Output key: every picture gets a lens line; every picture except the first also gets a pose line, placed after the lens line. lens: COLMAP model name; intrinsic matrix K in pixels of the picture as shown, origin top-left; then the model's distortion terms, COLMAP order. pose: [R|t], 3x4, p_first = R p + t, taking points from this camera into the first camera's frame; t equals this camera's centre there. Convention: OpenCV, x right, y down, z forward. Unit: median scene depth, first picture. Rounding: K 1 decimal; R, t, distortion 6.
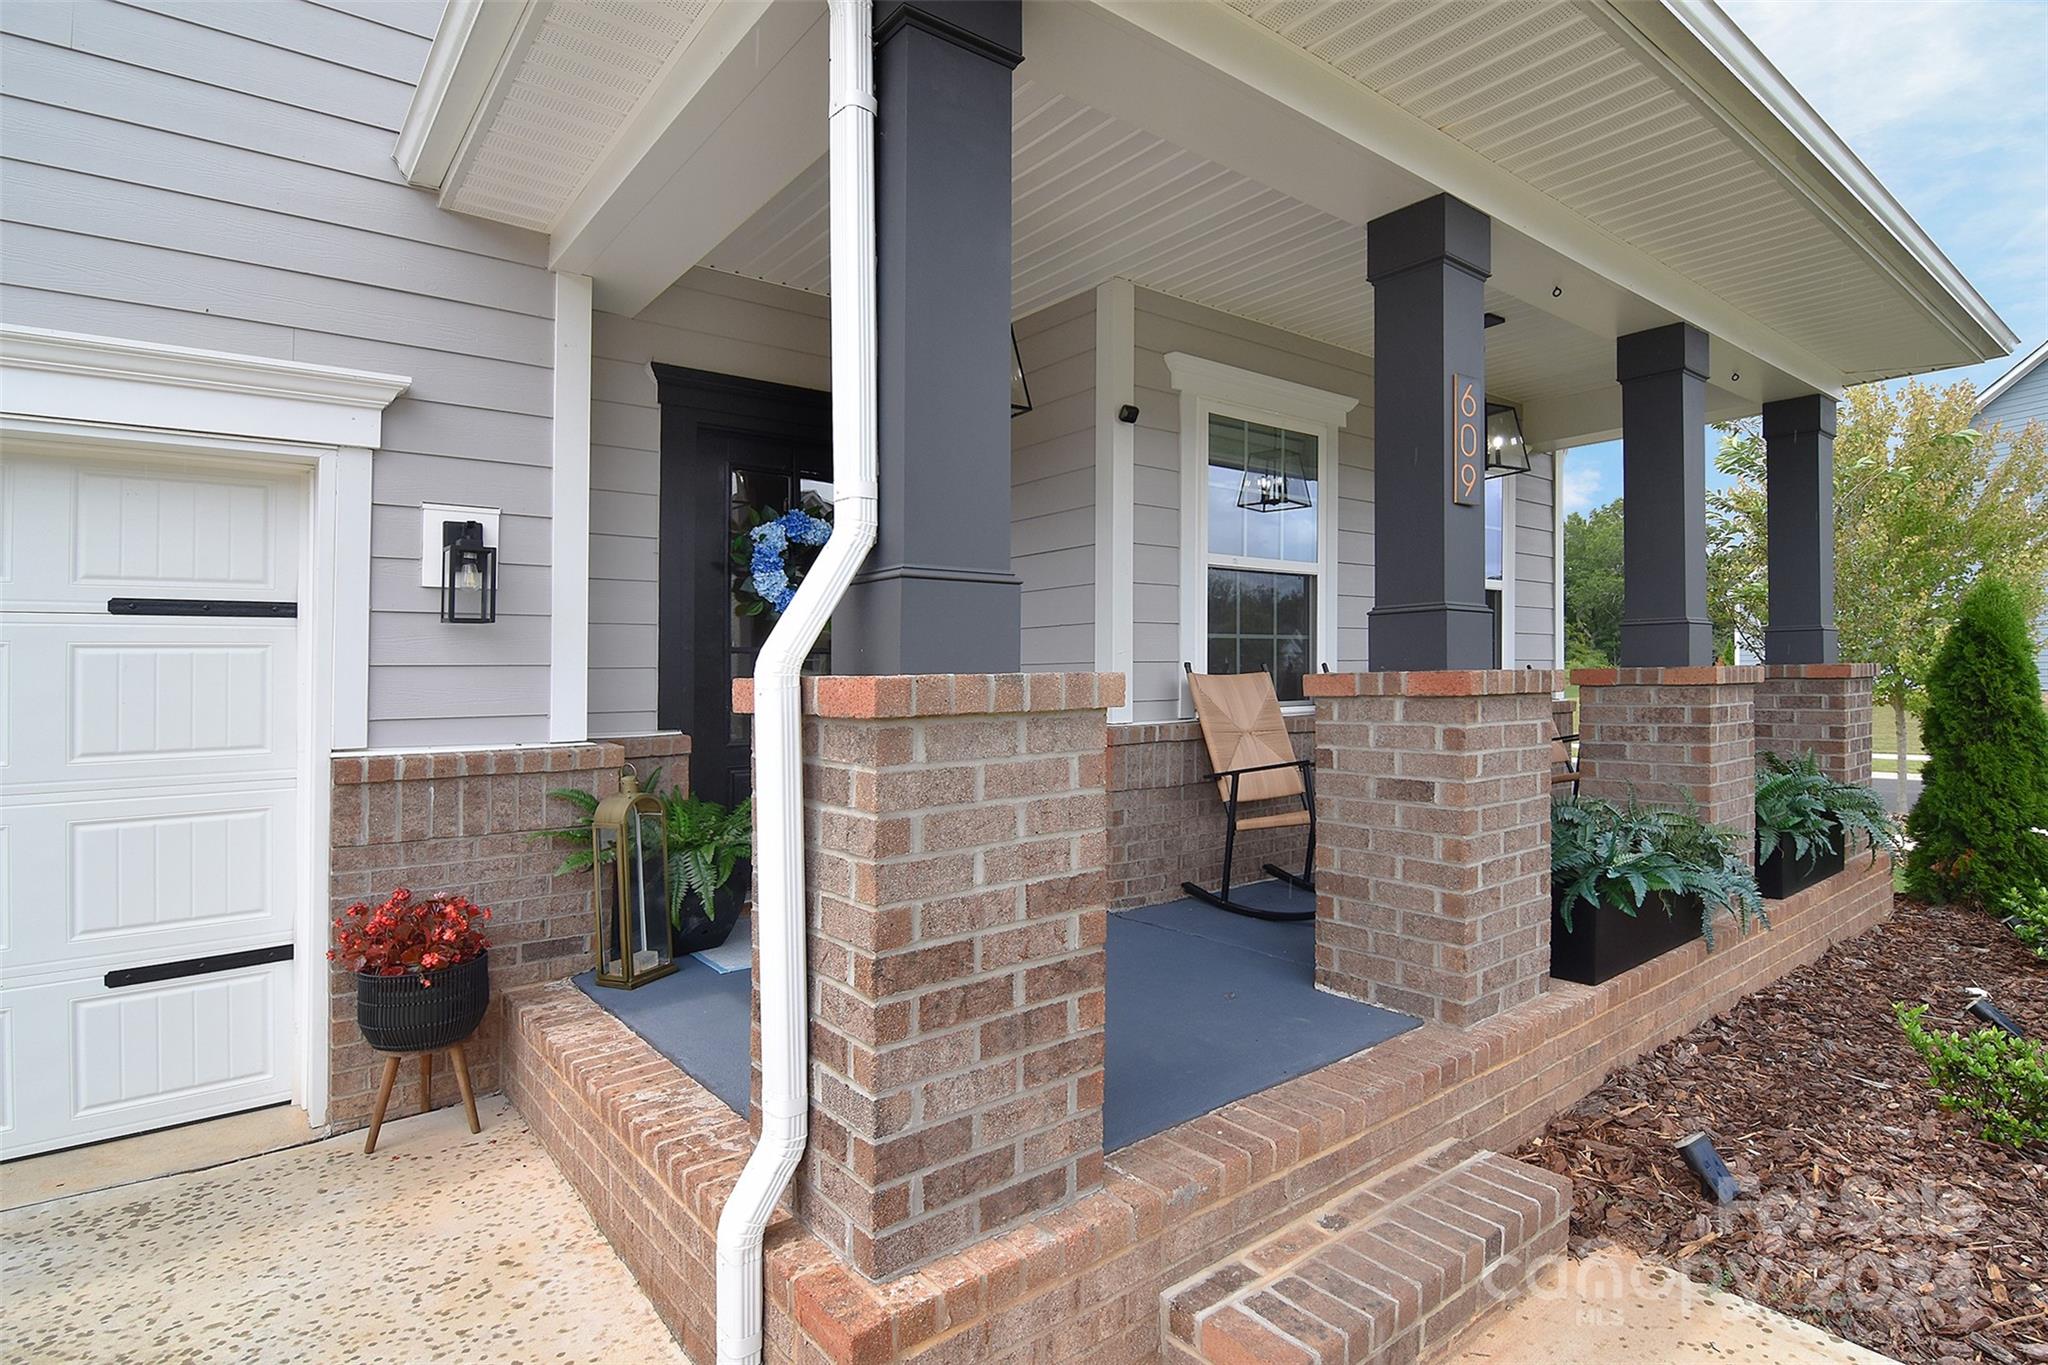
lens RADIAL K [[958.2, 0, 1102.0], [0, 958.2, 680.6], [0, 0, 1]] dist [-0.001322, -0.000509]
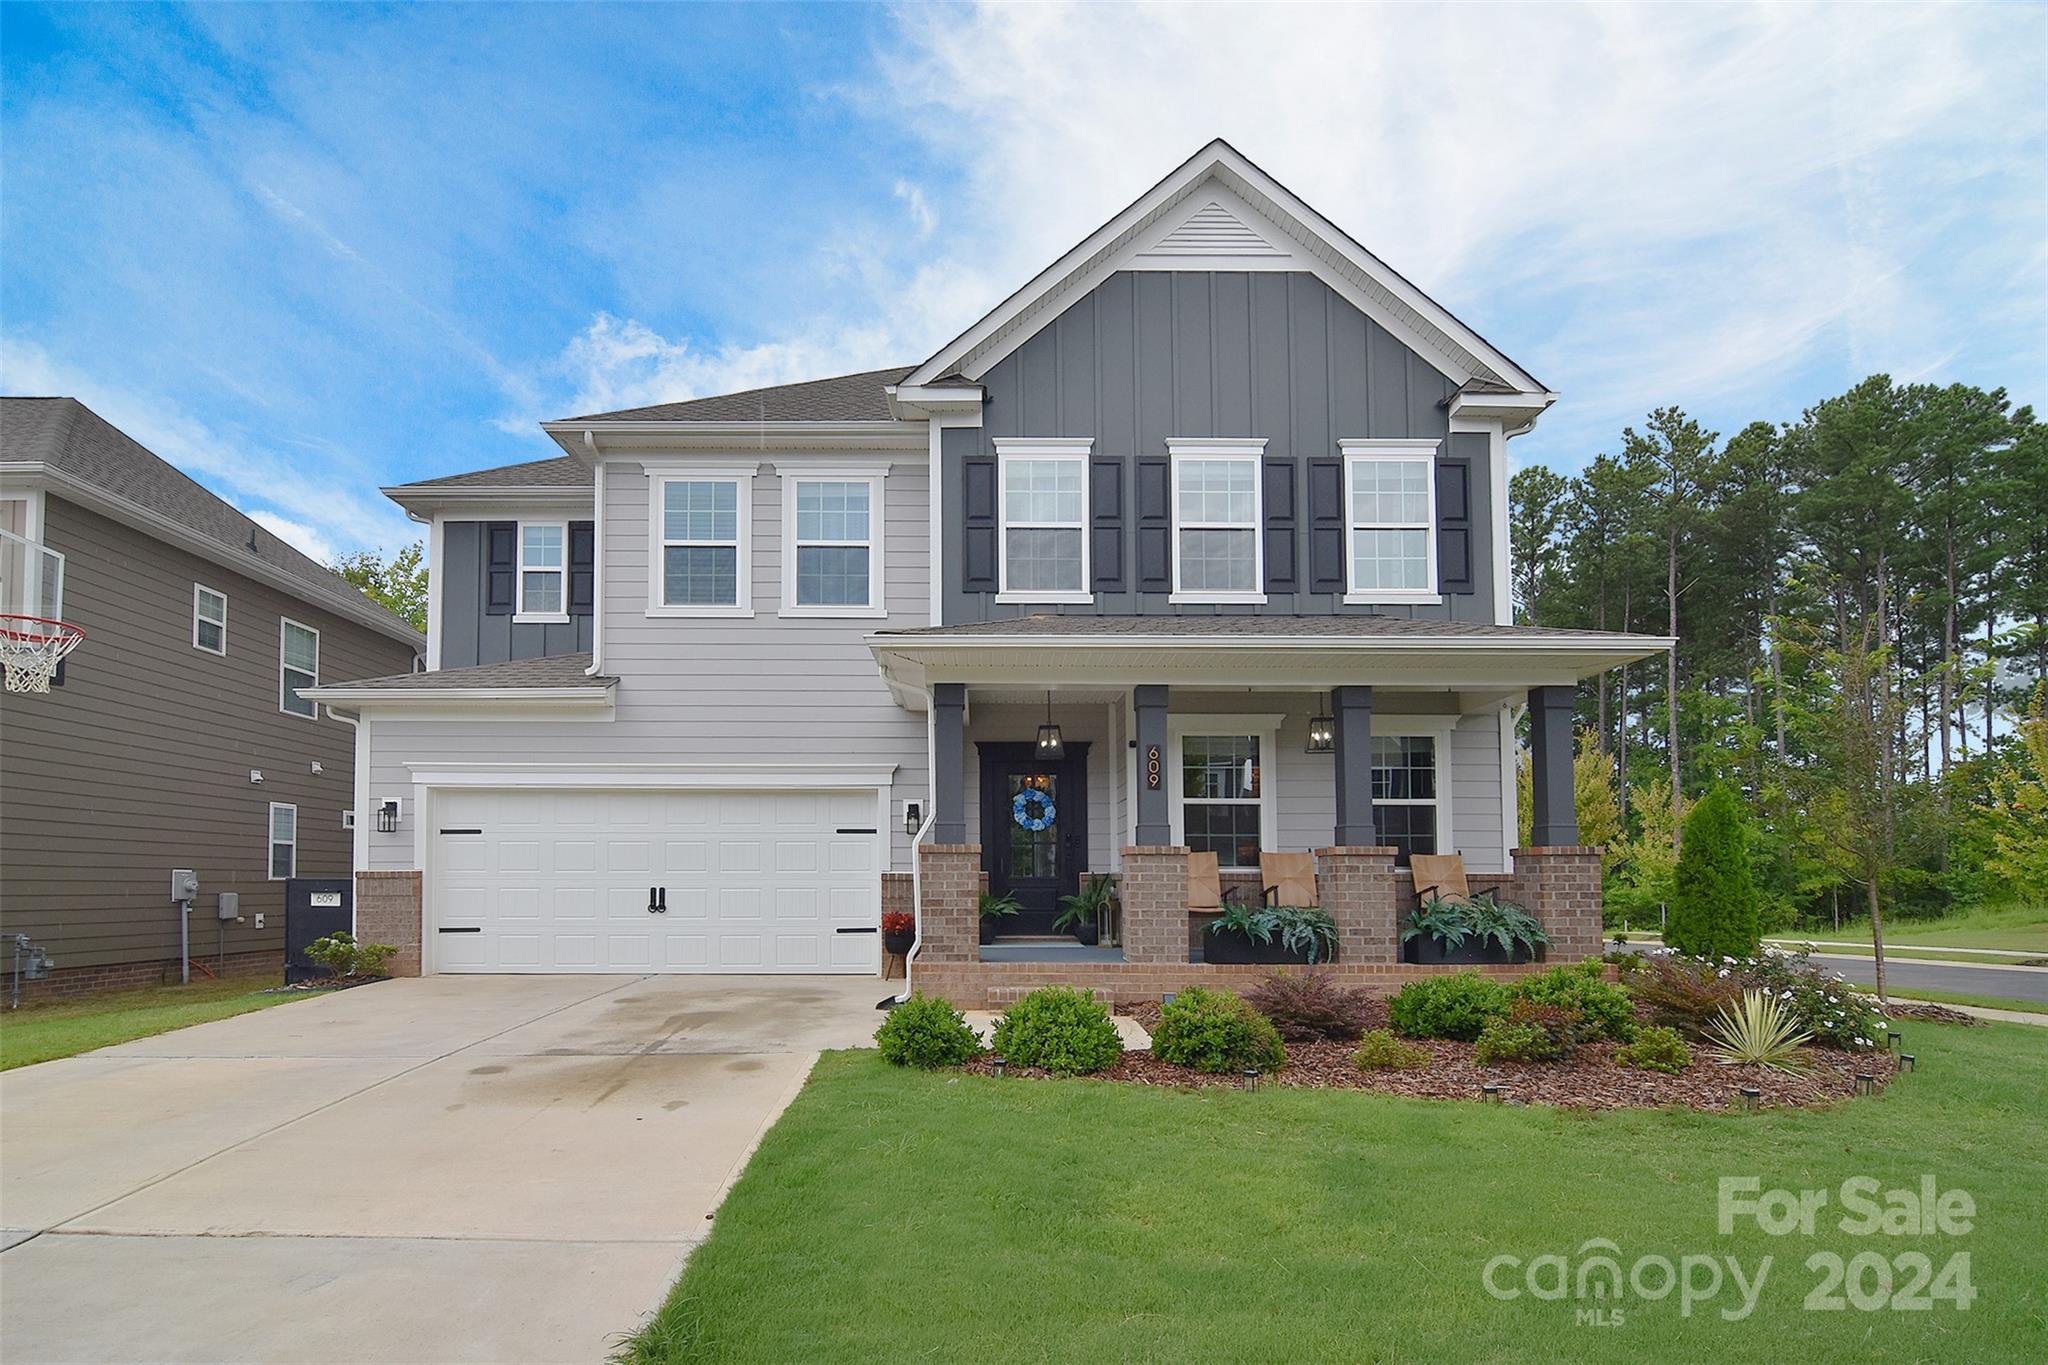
lens RADIAL K [[906.6, 0, 1024.0], [0, 906.6, 682.5], [0, 0, 1]] dist [-0.000993, -0.000137]
pose [[0.787755, -0.115029, -0.605153, 1.713799], [-0.018263, 0.977616, -0.209601, 0.082534], [0.615718, 0.176166, 0.768021, -1.371009]]
